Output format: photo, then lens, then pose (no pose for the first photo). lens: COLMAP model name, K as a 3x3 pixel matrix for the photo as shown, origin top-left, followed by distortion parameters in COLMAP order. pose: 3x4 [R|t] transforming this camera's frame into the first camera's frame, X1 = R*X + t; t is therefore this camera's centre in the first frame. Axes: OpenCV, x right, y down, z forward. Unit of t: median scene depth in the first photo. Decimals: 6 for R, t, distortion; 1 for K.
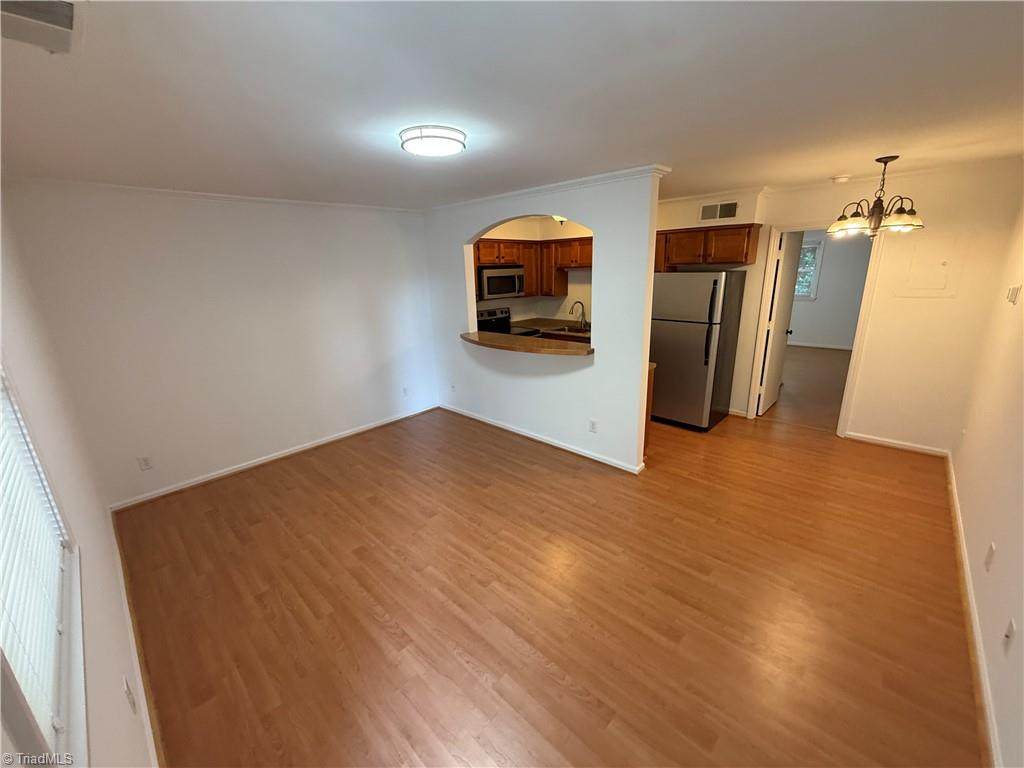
lens RADIAL K [[404.4, 0, 508.9], [0, 404.4, 385.5], [0, 0, 1]] dist [-0.007054, 0.000094]
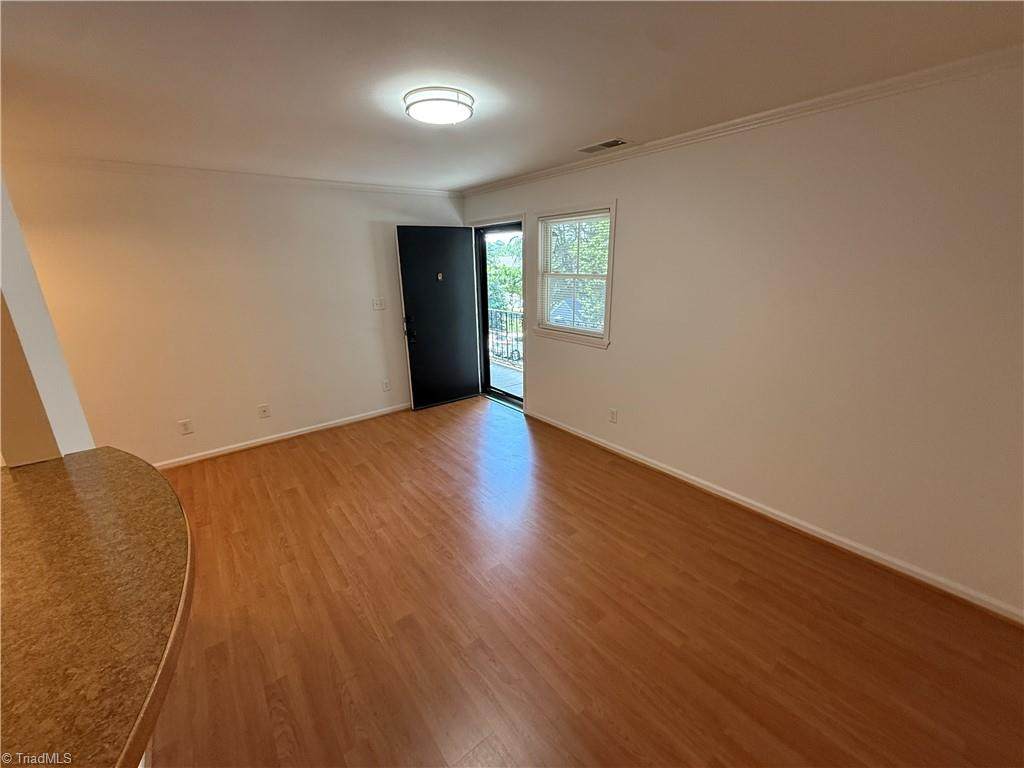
lens RADIAL K [[404.4, 0, 508.9], [0, 404.4, 385.5], [0, 0, 1]] dist [-0.007054, 0.000094]
pose [[-0.988262, 0.007156, 0.152602, -0.354107], [0.090028, 0.834301, 0.543908, -0.405036], [-0.123424, 0.551262, -0.825153, 1.540497]]
